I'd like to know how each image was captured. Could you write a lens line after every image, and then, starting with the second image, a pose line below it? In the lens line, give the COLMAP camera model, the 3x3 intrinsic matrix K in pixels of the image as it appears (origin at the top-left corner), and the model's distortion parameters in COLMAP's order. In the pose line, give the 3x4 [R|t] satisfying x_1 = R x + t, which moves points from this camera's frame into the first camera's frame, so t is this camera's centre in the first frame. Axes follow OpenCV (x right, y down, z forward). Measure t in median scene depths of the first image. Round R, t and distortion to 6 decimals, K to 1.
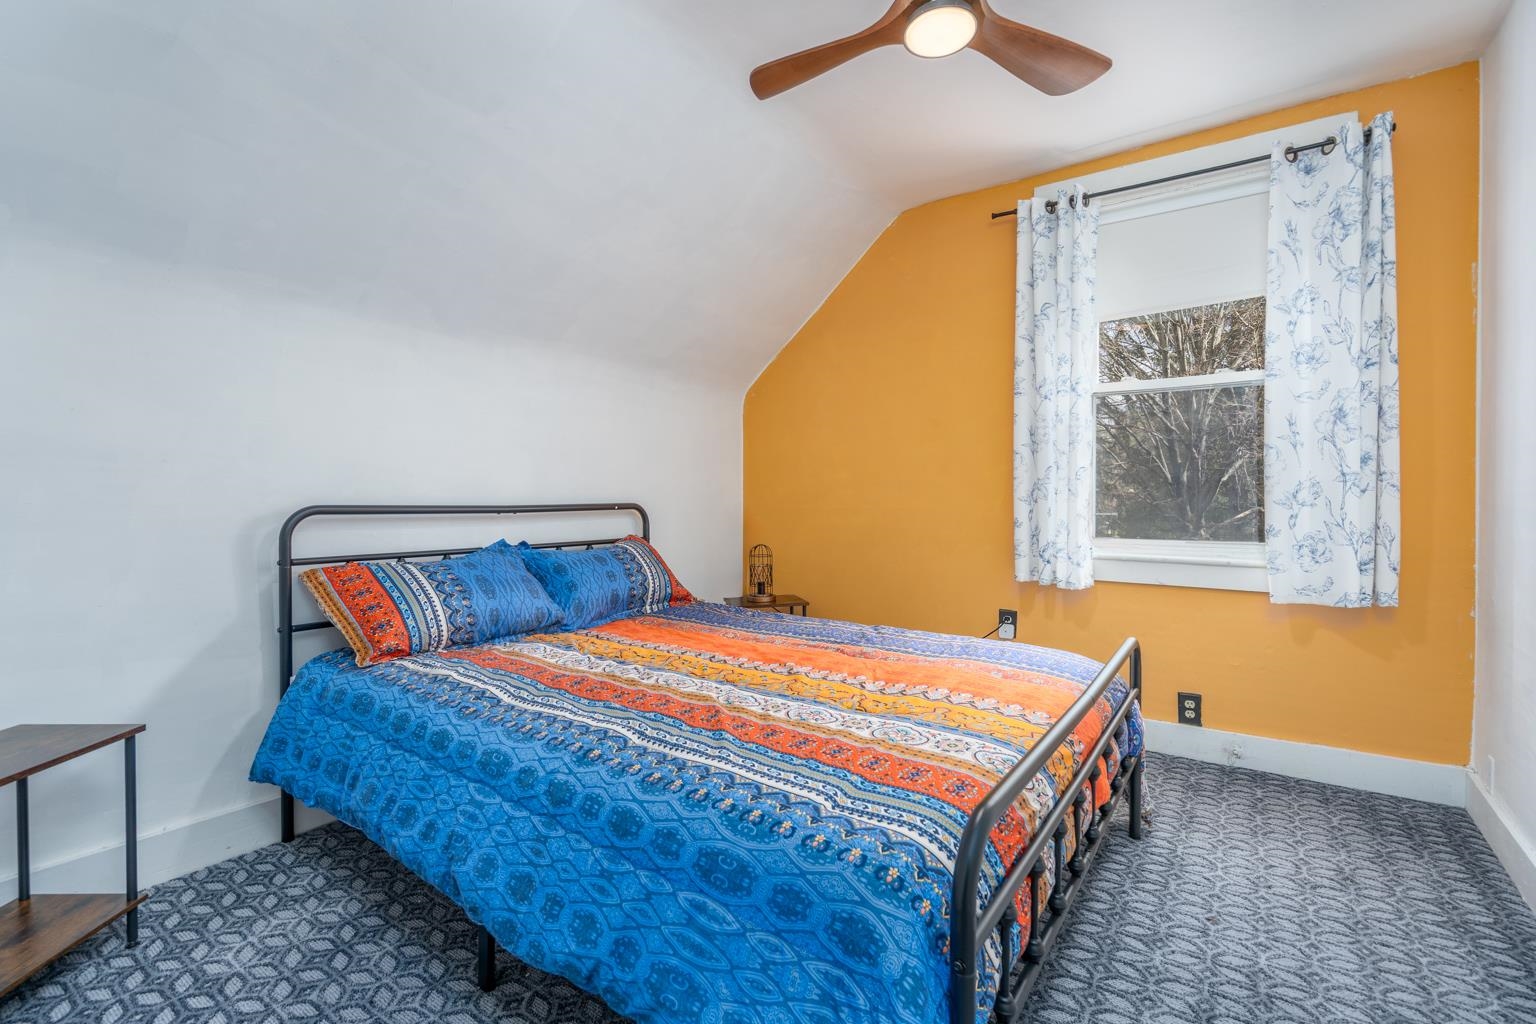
lens RADIAL K [[697.0, 0, 769.6], [0, 697.0, 512.5], [0, 0, 1]] dist [-0.011320, 0.005639]
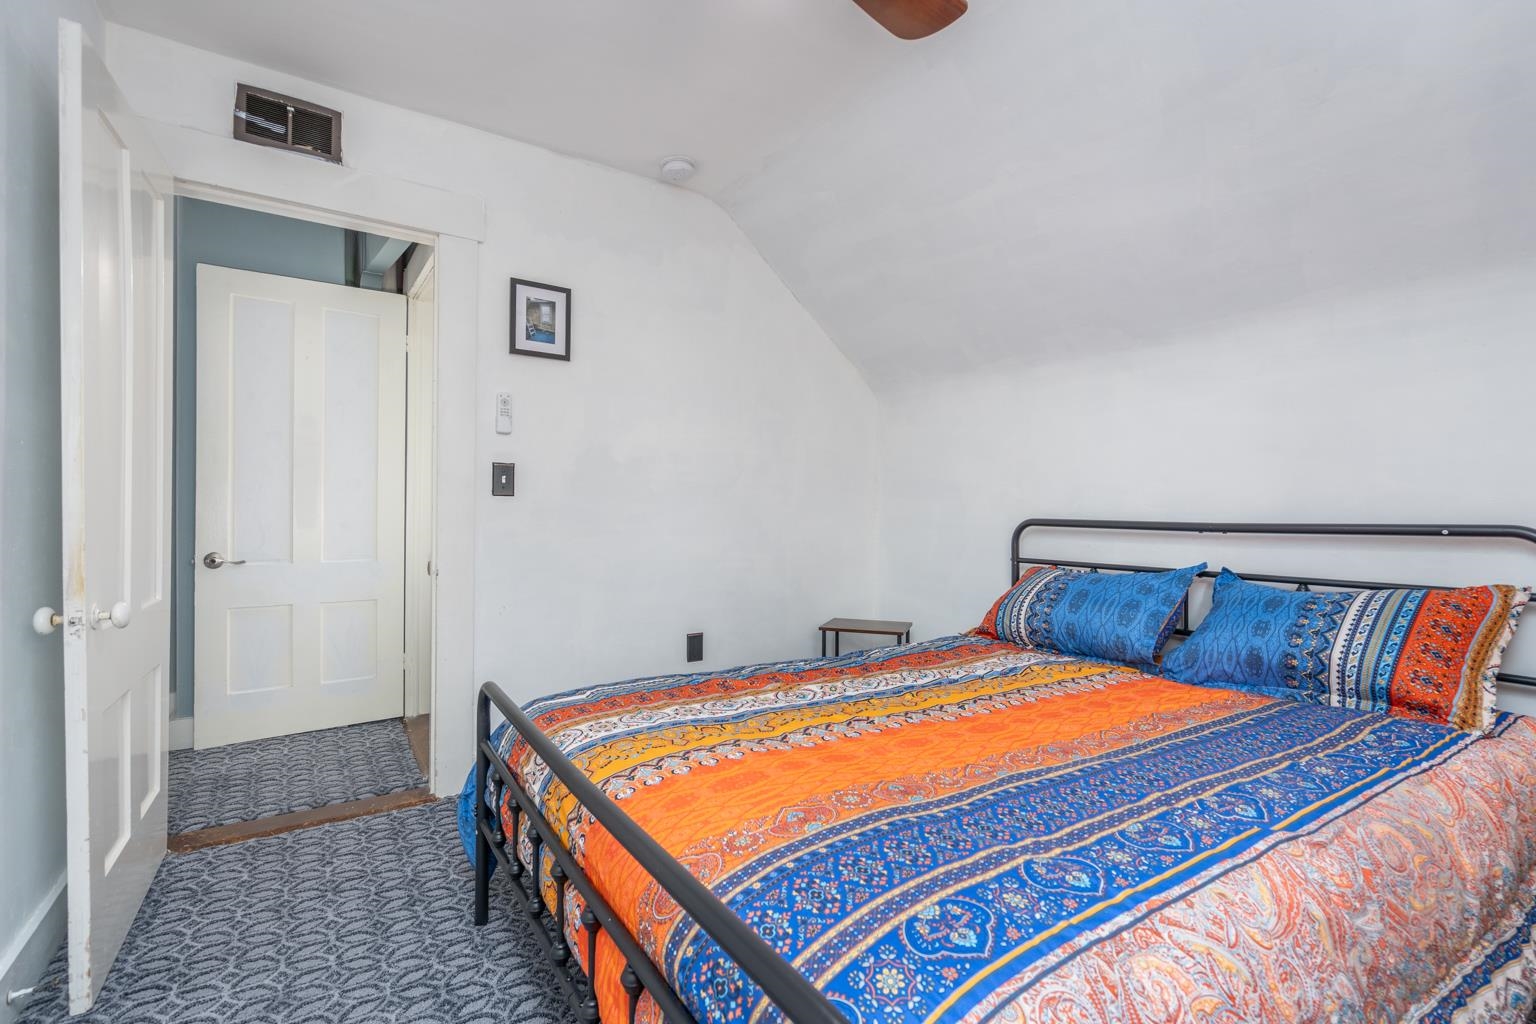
lens RADIAL K [[697.0, 0, 769.6], [0, 697.0, 512.5], [0, 0, 1]] dist [-0.011320, 0.005639]
pose [[-0.372500, -0.000930, -0.928032, 0.591916], [-0.023349, 0.999692, 0.008370, -0.017411], [0.927738, 0.024786, -0.372407, 0.806925]]
